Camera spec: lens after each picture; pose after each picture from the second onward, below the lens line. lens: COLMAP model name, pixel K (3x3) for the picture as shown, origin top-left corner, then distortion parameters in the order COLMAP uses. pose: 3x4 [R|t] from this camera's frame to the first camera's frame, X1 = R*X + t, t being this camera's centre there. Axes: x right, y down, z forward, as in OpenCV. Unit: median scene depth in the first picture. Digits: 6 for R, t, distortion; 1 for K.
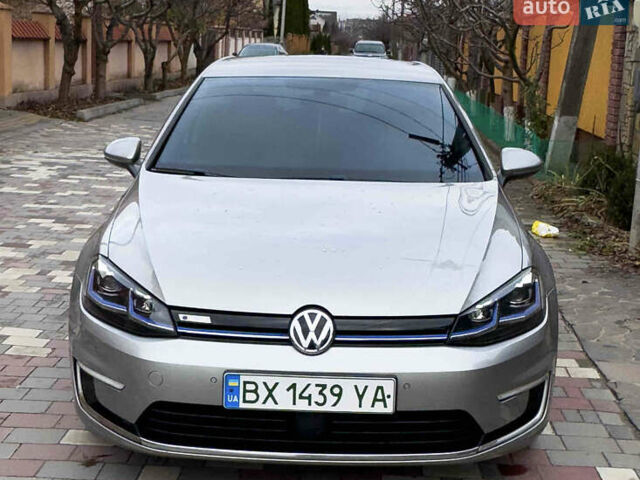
lens RADIAL K [[939.1, 0, 319.8], [0, 939.1, 211.9], [0, 0, 1]] dist [0.001987, -0.051352]
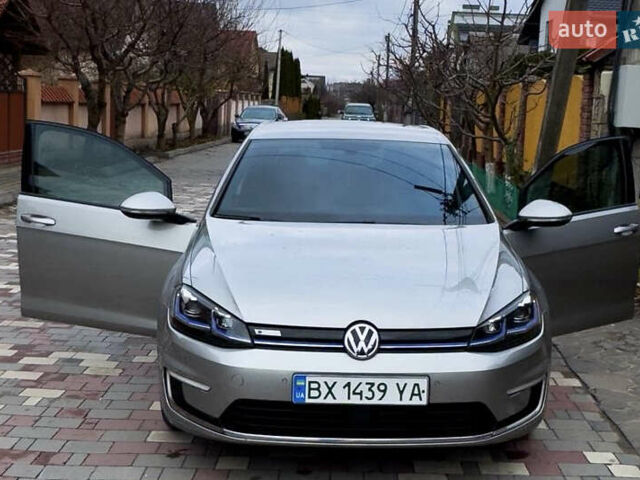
lens RADIAL K [[957.6, 0, 320.0], [0, 957.6, 240.0], [0, 0, 1]] dist [-0.022195, 0.041869]
pose [[0.998775, -0.007409, 0.048932, -0.104794], [0.008947, 0.999470, -0.031294, 0.025904], [-0.048674, 0.031694, 0.998312, -0.236474]]
